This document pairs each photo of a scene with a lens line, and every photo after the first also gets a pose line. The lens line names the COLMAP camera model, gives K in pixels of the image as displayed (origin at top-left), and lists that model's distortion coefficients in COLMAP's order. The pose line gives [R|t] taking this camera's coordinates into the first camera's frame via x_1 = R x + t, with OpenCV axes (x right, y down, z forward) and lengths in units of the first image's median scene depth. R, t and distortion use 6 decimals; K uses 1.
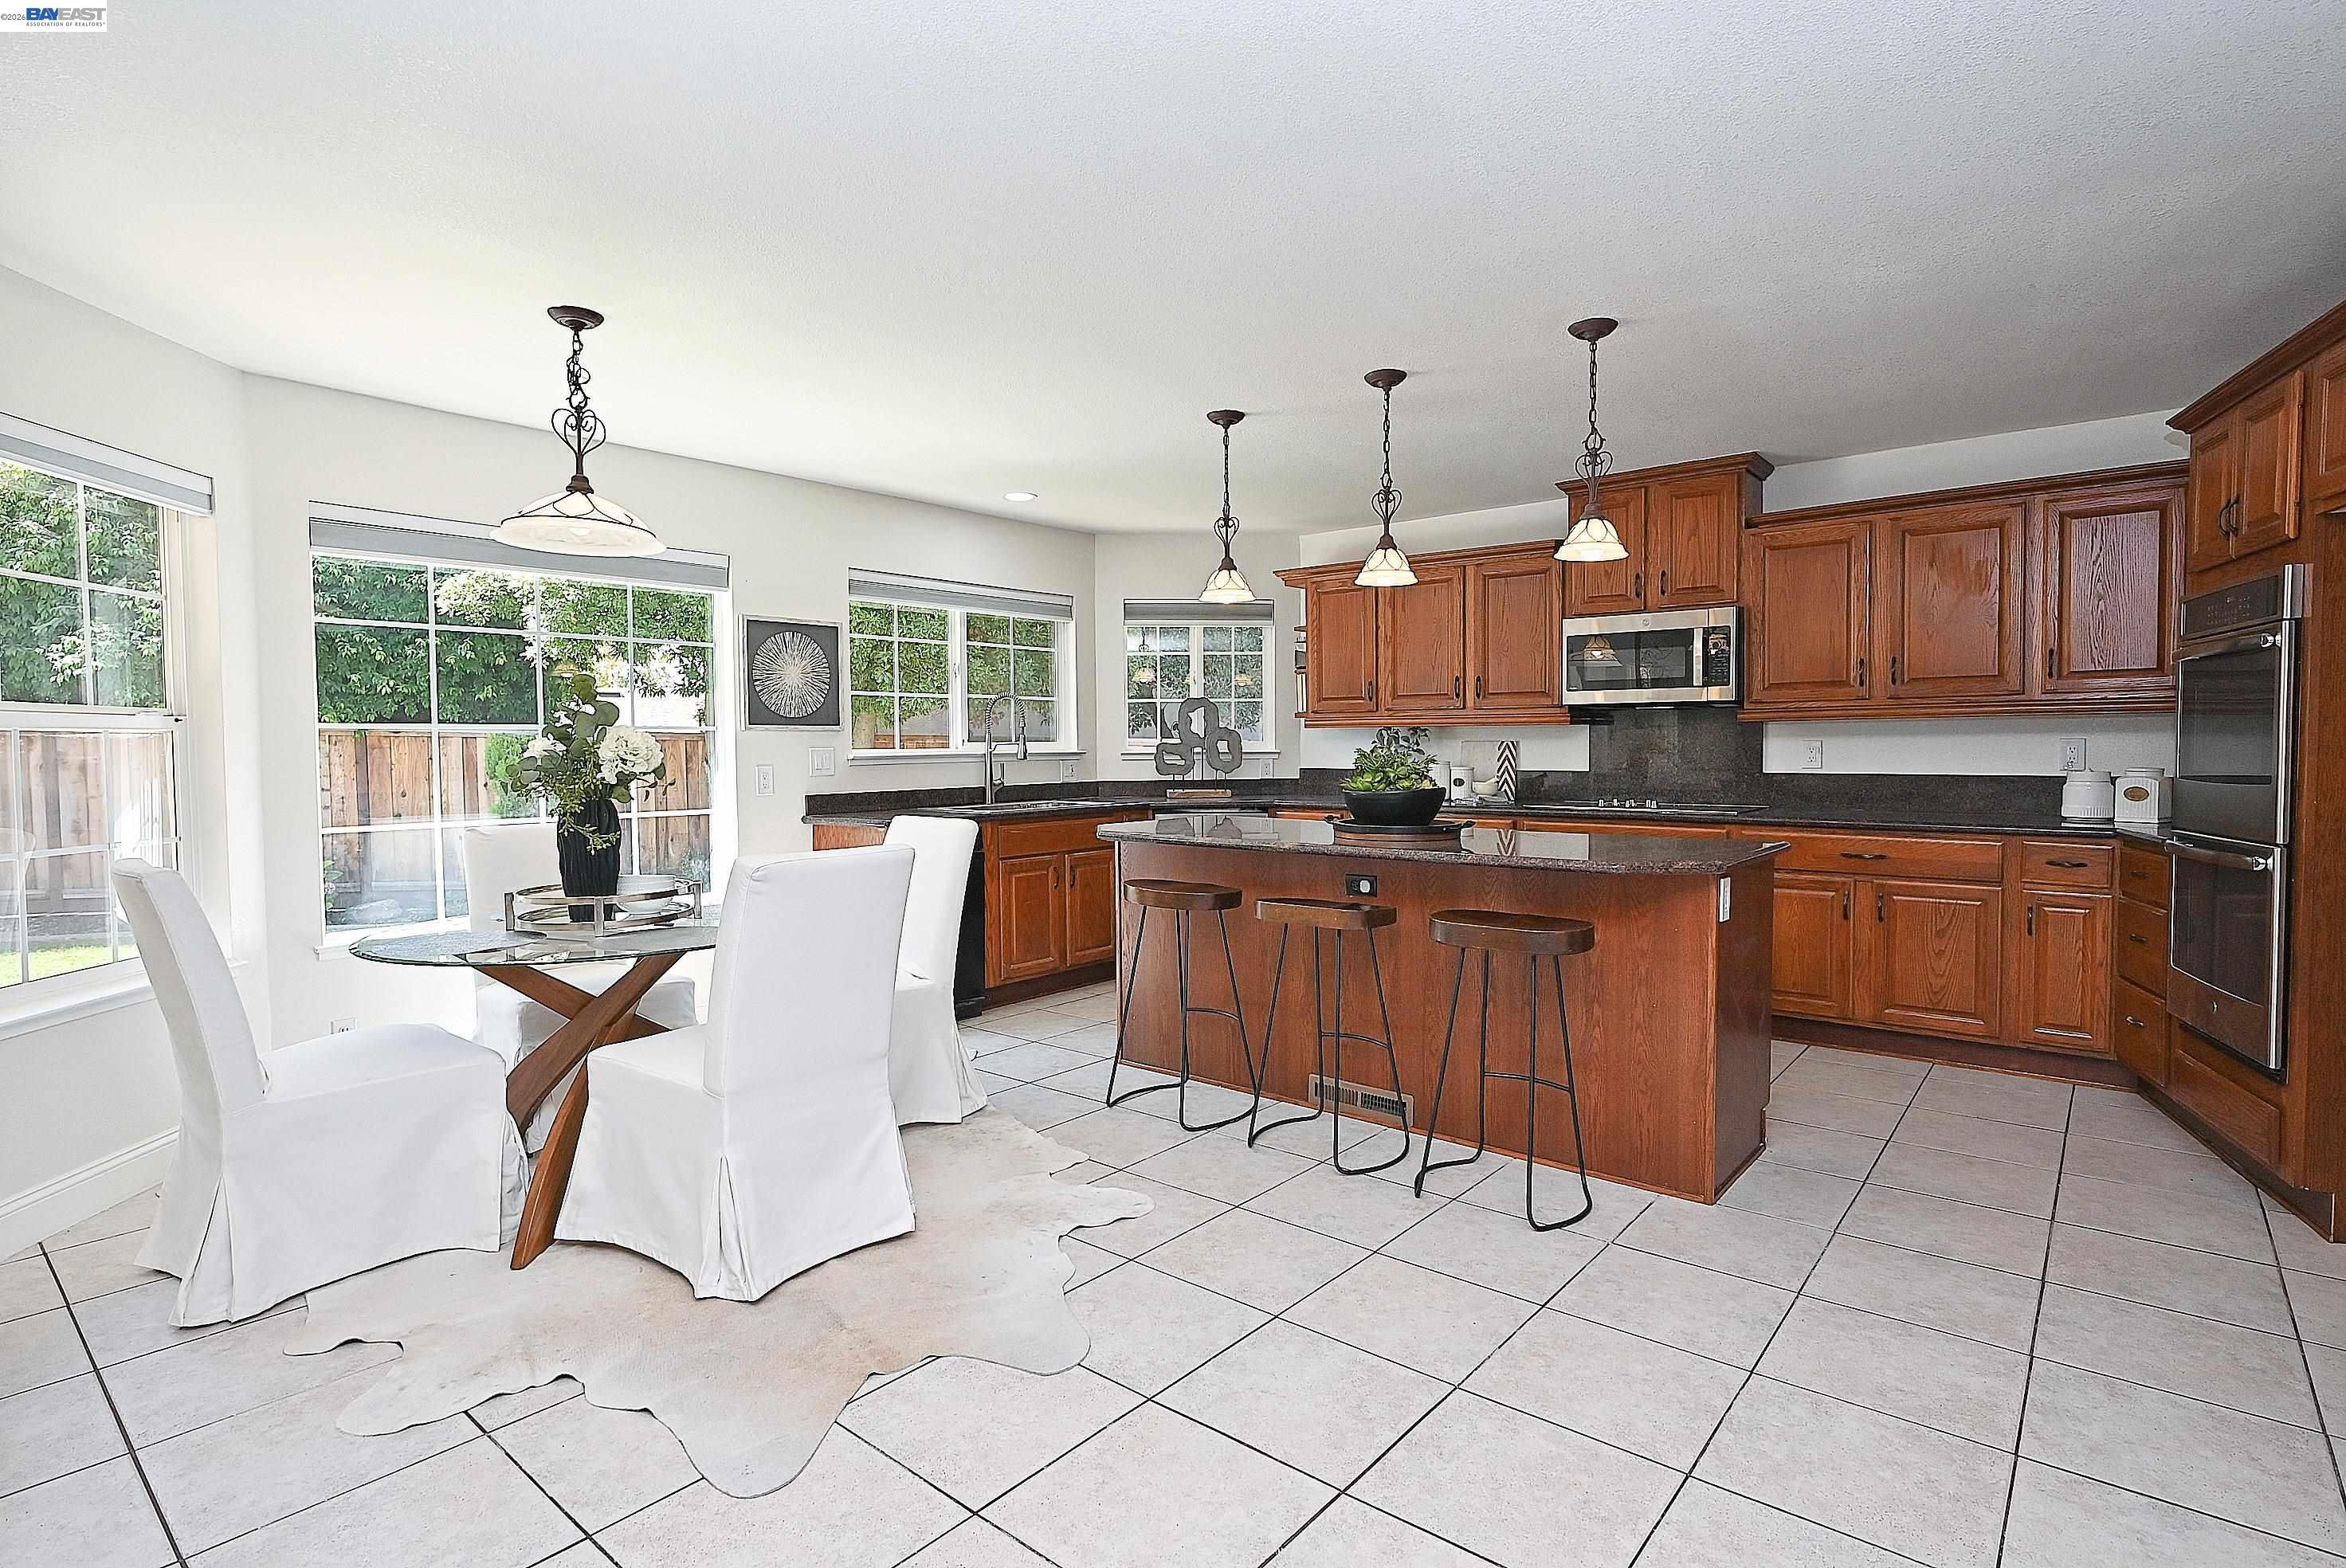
lens RADIAL K [[1159.0, 0, 1171.3], [0, 1159.0, 786.3], [0, 0, 1]] dist [-0.001622, 0.000833]
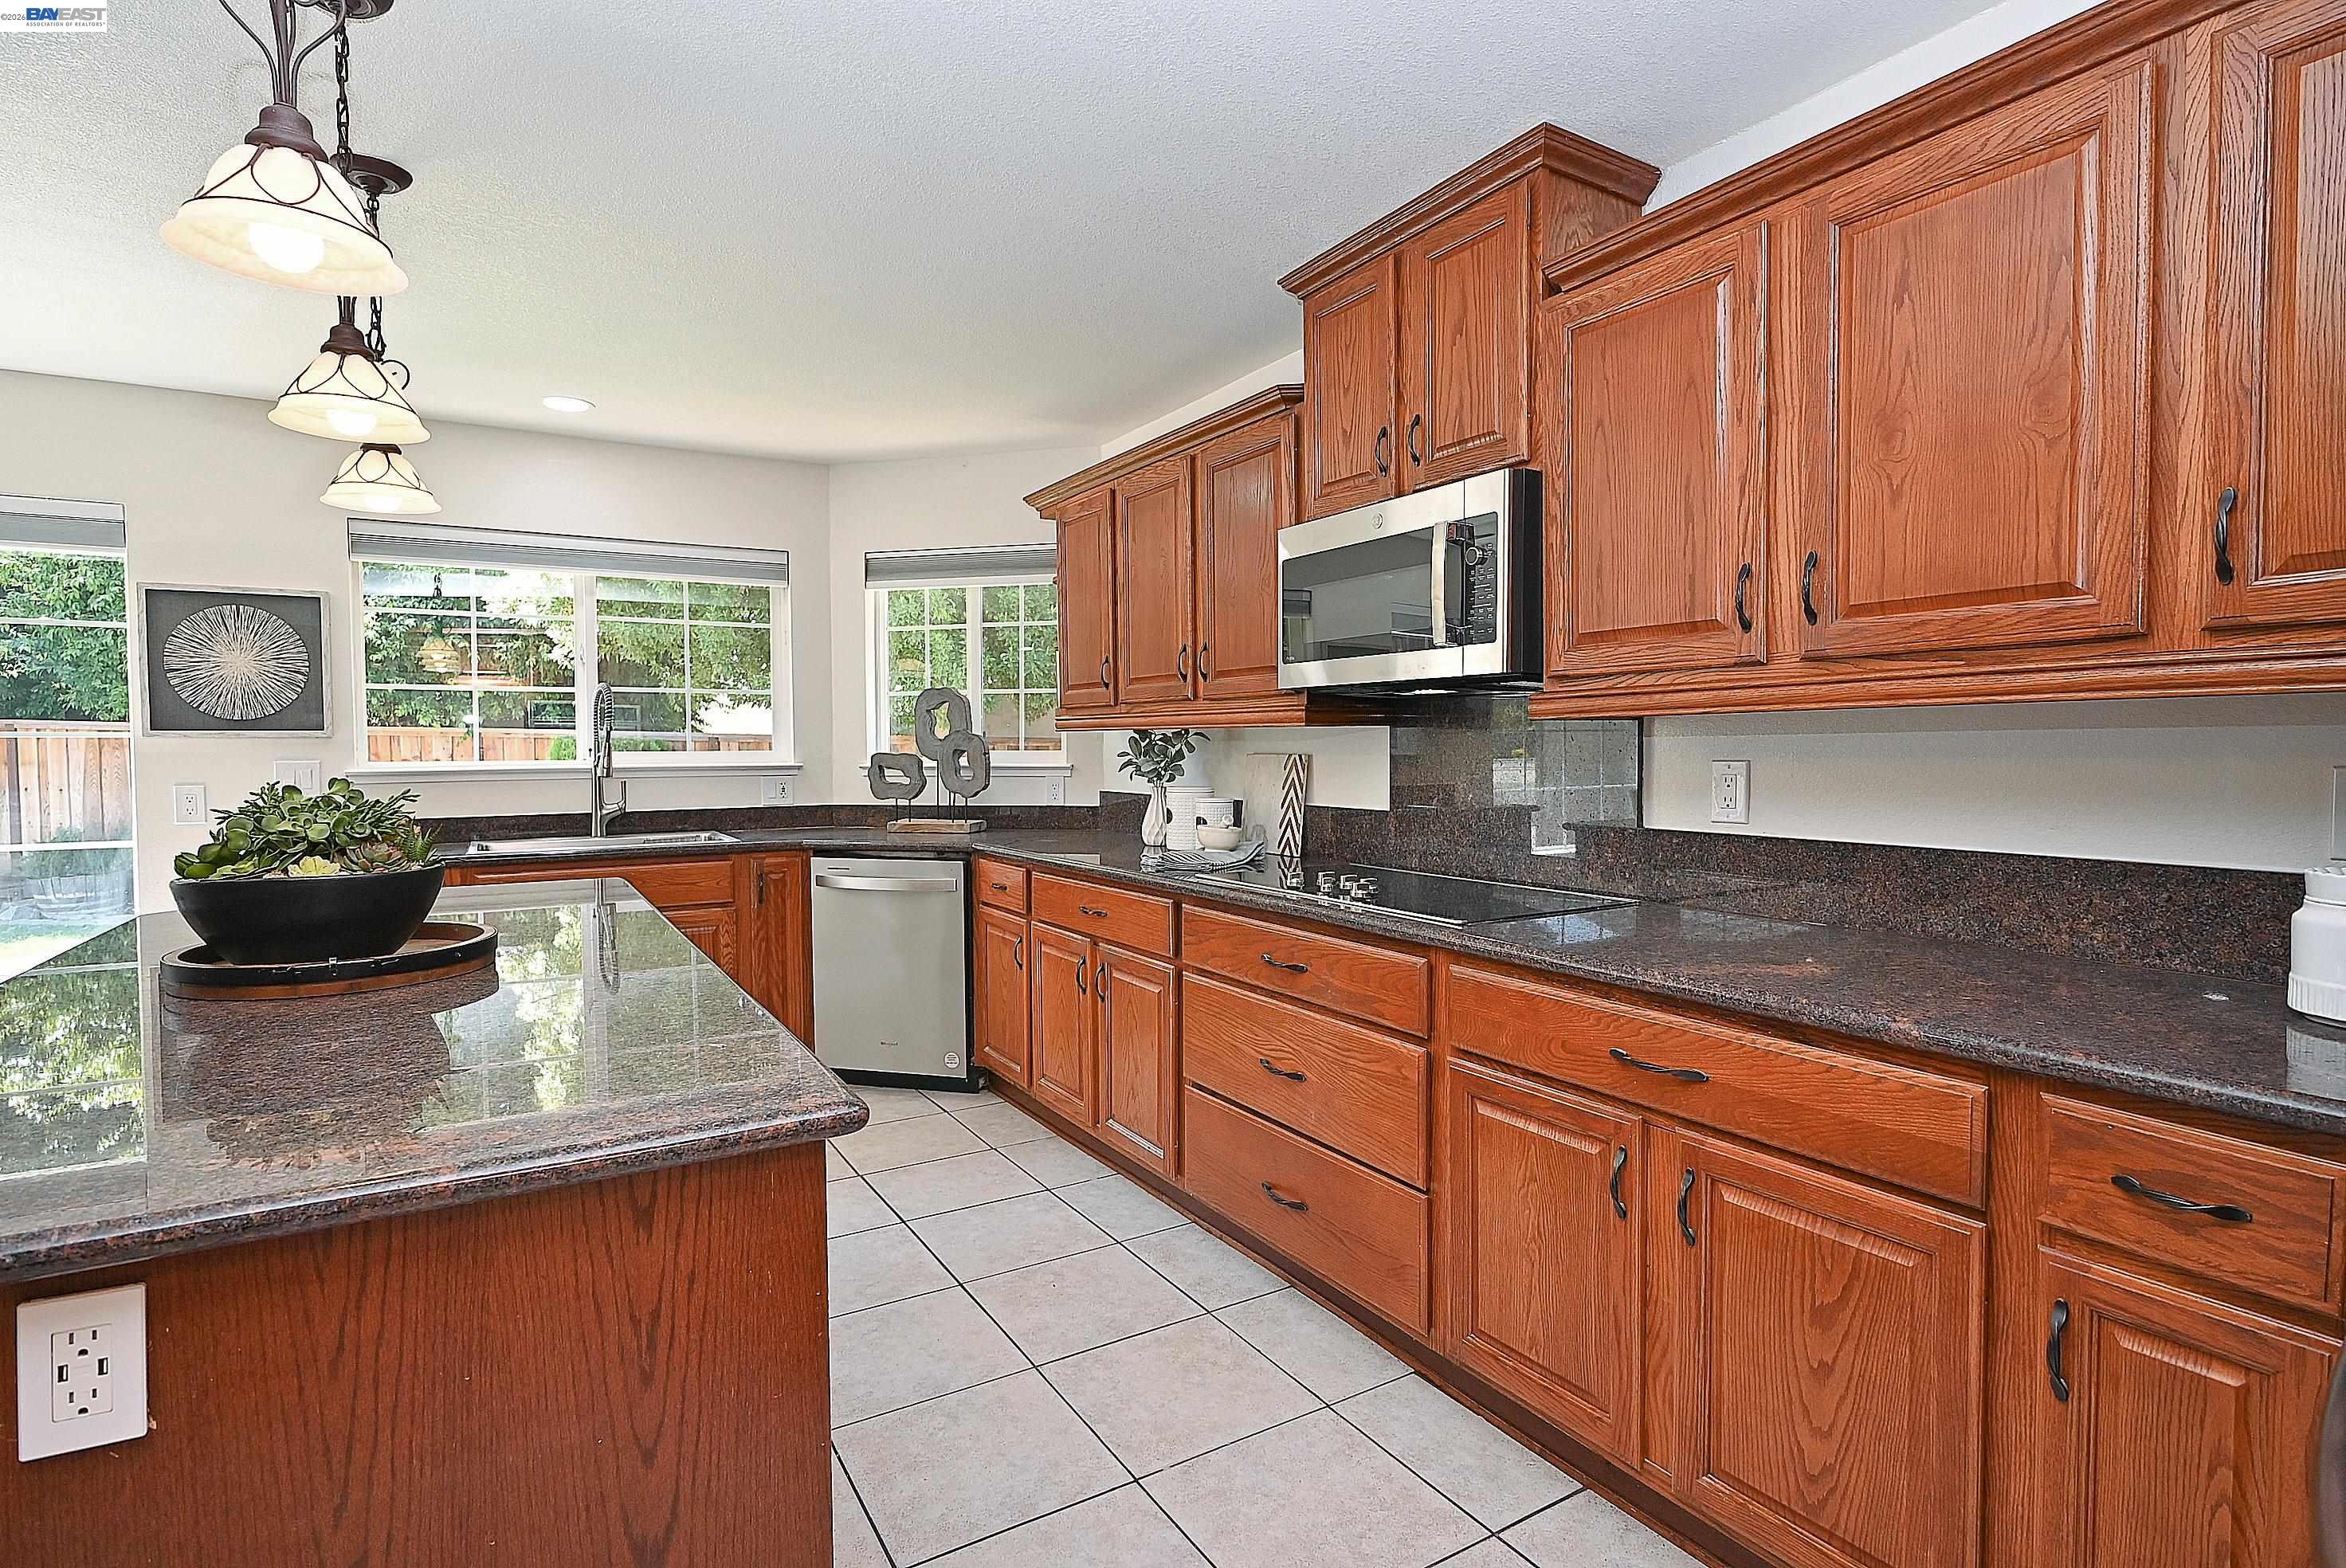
lens RADIAL K [[1148.5, 0, 1175.9], [0, 1148.5, 789.5], [0, 0, 1]] dist [-0.002091, 0.000005]
pose [[0.947092, 0.014136, -0.320650, 0.575013], [-0.012464, 0.999896, 0.007267, -0.033377], [0.320720, -0.002886, 0.947170, 0.592618]]
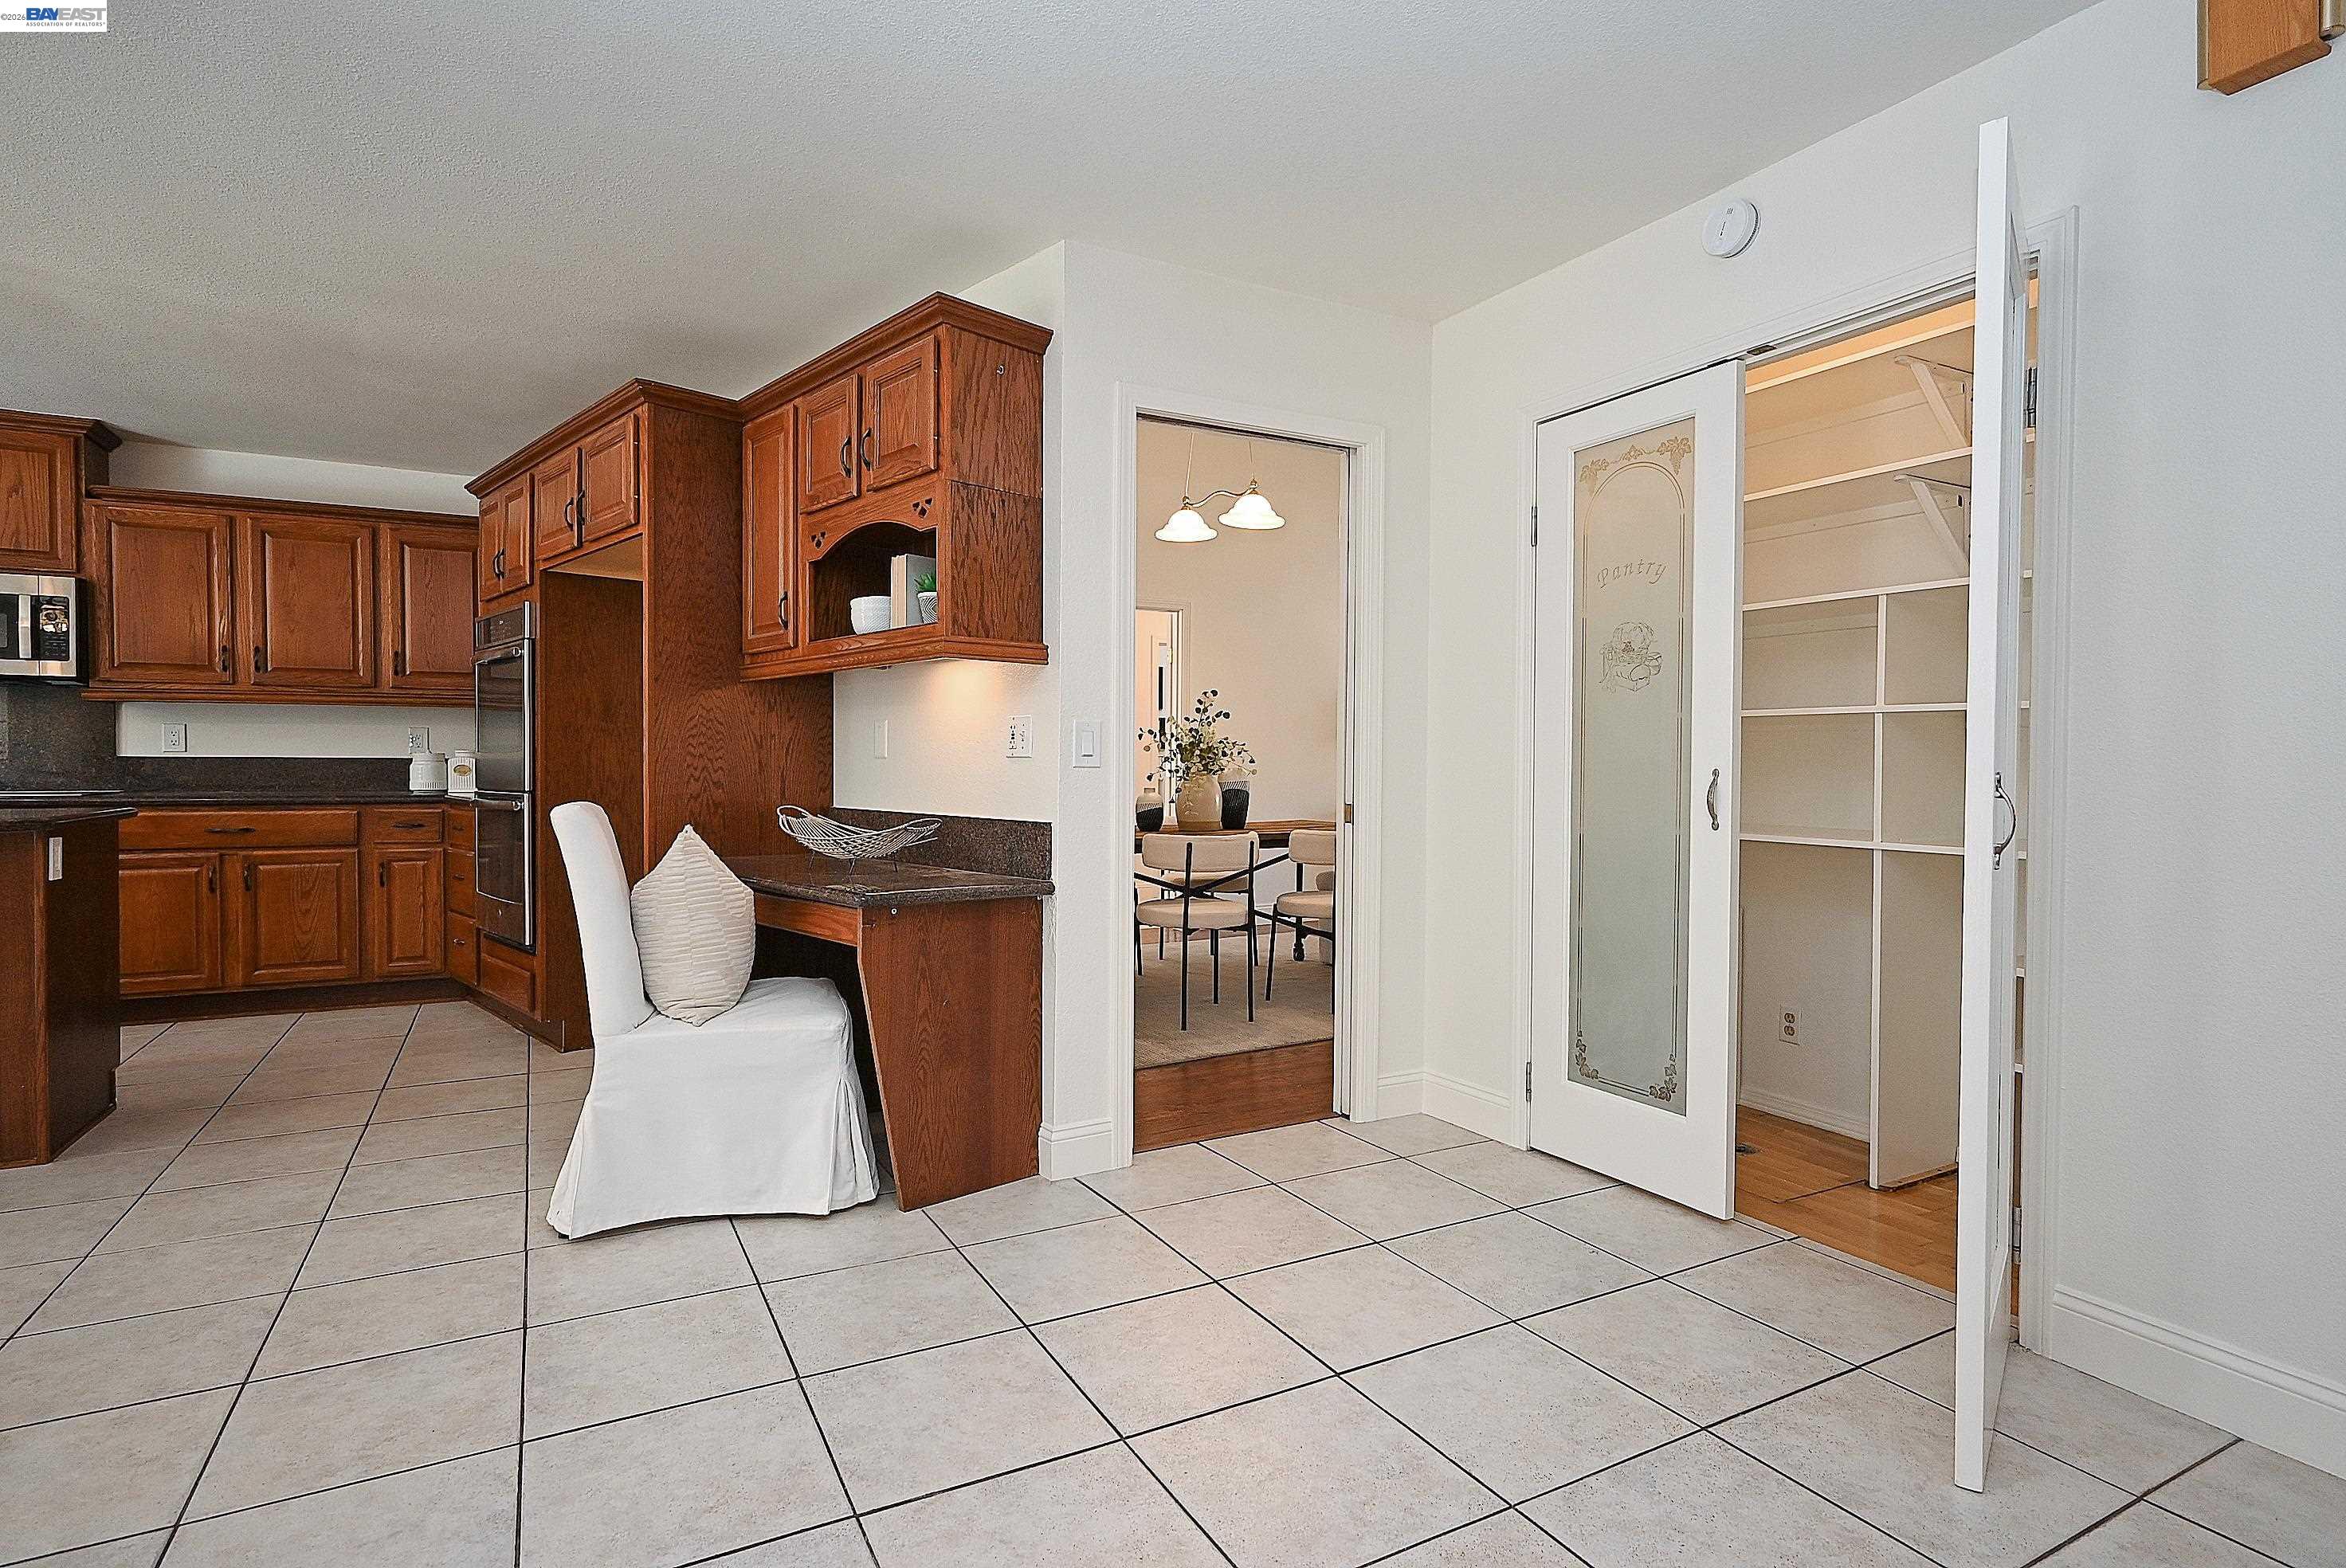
lens RADIAL K [[1178.5, 0, 1175.7], [0, 1178.5, 786.8], [0, 0, 1]] dist [-0.000779, 0.001433]
pose [[0.373953, -0.011044, 0.927382, -0.079481], [0.026483, 0.999649, 0.001225, 0.042645], [-0.927069, 0.024102, 0.374114, -0.211525]]
